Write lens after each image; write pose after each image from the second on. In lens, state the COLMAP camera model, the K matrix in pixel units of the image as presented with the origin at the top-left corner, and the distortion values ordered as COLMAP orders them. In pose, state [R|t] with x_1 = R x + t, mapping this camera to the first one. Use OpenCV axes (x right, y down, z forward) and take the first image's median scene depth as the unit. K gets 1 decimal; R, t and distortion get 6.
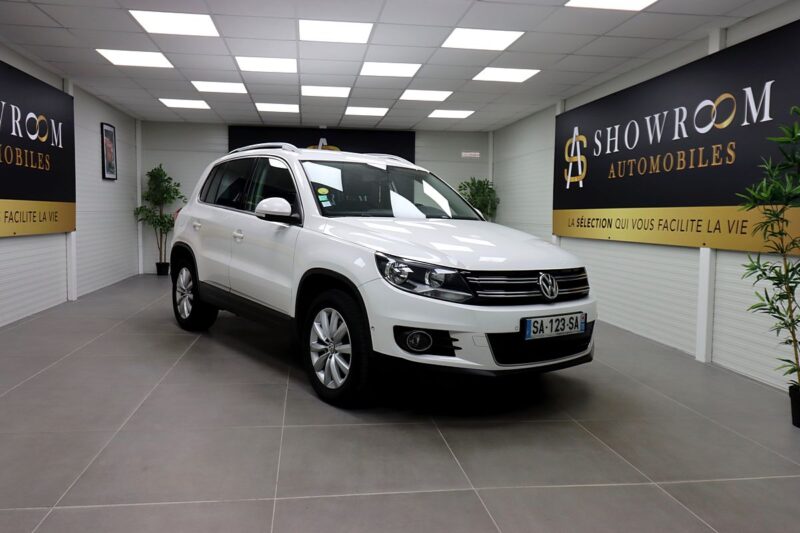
lens RADIAL K [[619.3, 0, 400.5], [0, 619.3, 254.9], [0, 0, 1]] dist [0.010700, -0.003525]
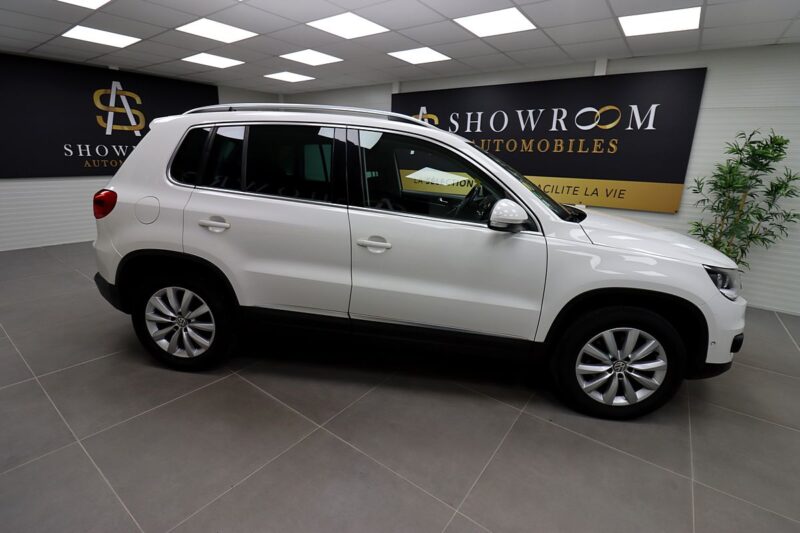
lens RADIAL K [[372.1, 0, 403.3], [0, 372.1, 256.9], [0, 0, 1]] dist [-0.000737, -0.012077]
pose [[0.698925, -0.179829, 0.692218, -0.444089], [0.026668, 0.973753, 0.226042, -0.093693], [-0.714698, -0.139526, 0.685376, 0.553611]]
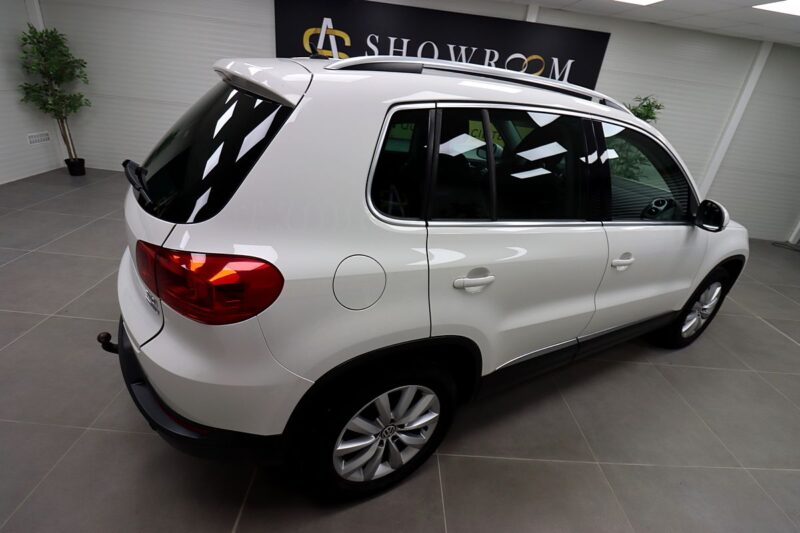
lens RADIAL K [[372.1, 0, 403.3], [0, 372.1, 256.9], [0, 0, 1]] dist [-0.000737, -0.012077]
pose [[0.135884, -0.432645, 0.891265, -0.521116], [-0.043085, 0.896178, 0.441598, -0.161807], [-0.989787, -0.098406, 0.103136, 0.972010]]
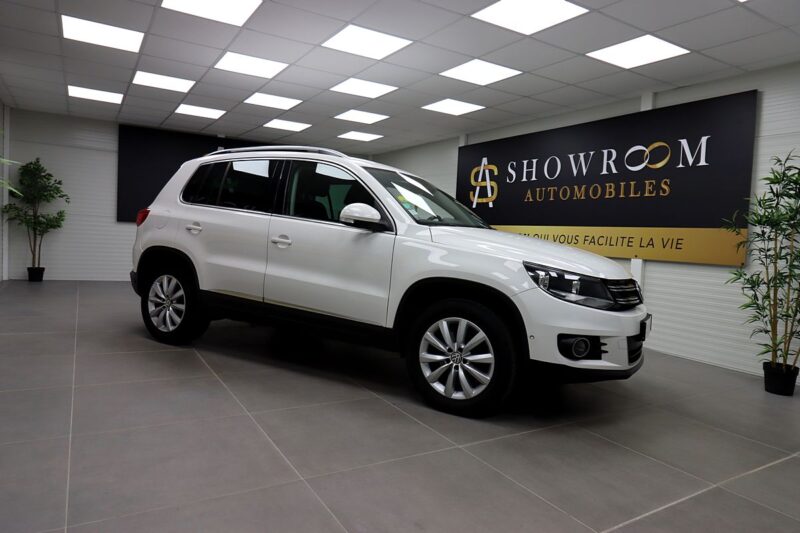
lens RADIAL K [[511.4, 0, 402.9], [0, 511.4, 254.9], [0, 0, 1]] dist [0.007176, -0.004982]
pose [[0.917636, 0.012189, 0.397234, -0.328083], [-0.008354, 0.999900, -0.011384, -0.002861], [-0.397333, 0.007127, 0.917647, 0.178870]]
